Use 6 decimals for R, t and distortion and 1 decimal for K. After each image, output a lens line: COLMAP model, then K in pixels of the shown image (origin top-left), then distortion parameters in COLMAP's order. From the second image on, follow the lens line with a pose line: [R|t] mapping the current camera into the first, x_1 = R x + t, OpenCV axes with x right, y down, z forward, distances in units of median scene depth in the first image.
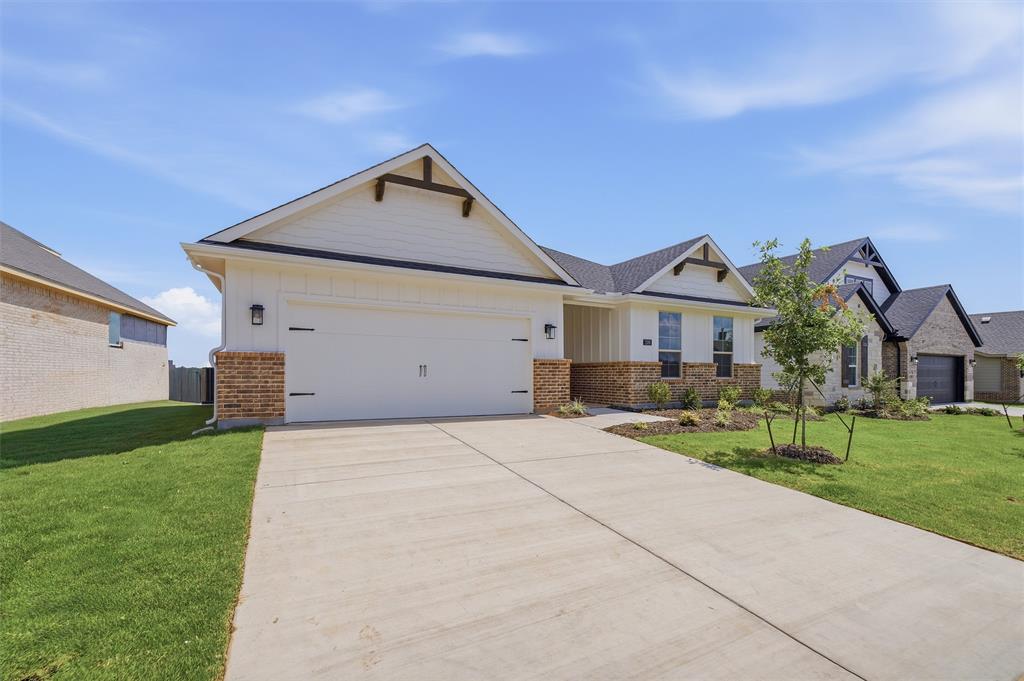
lens RADIAL K [[432.9, 0, 487.3], [0, 432.9, 375.7], [0, 0, 1]] dist [0.000477, 0.000244]
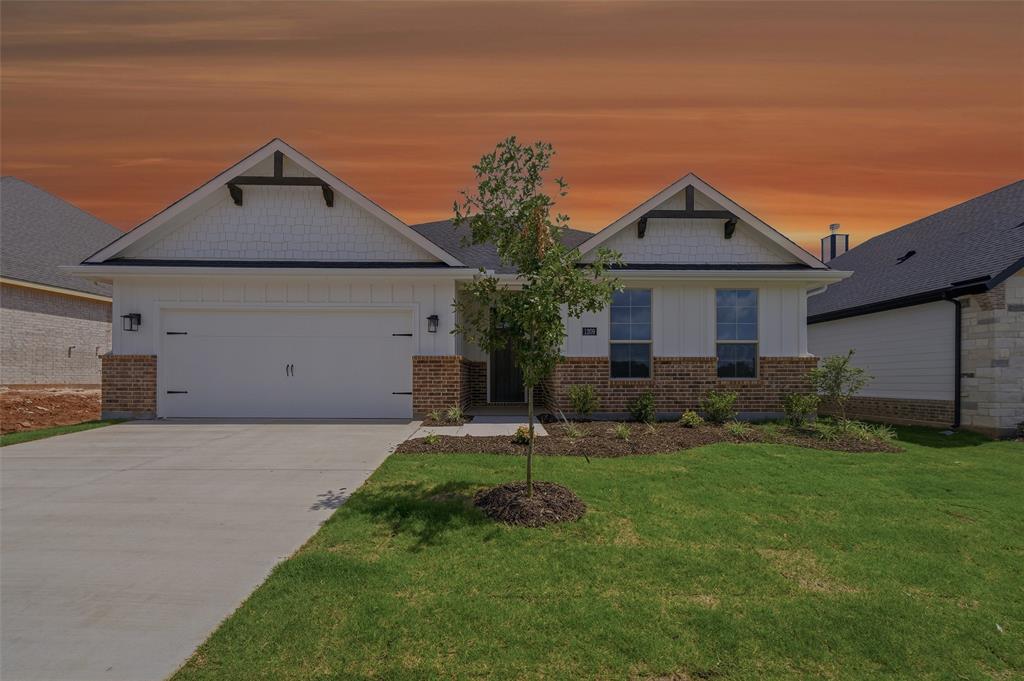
lens RADIAL K [[432.9, 0, 498.5], [0, 432.9, 373.9], [0, 0, 1]] dist [0.000477, 0.000244]
pose [[0.903333, -0.003211, -0.428928, 0.623718], [-0.000082, 0.999971, -0.007658, 0.003602], [0.428940, 0.006953, 0.903306, 0.282099]]
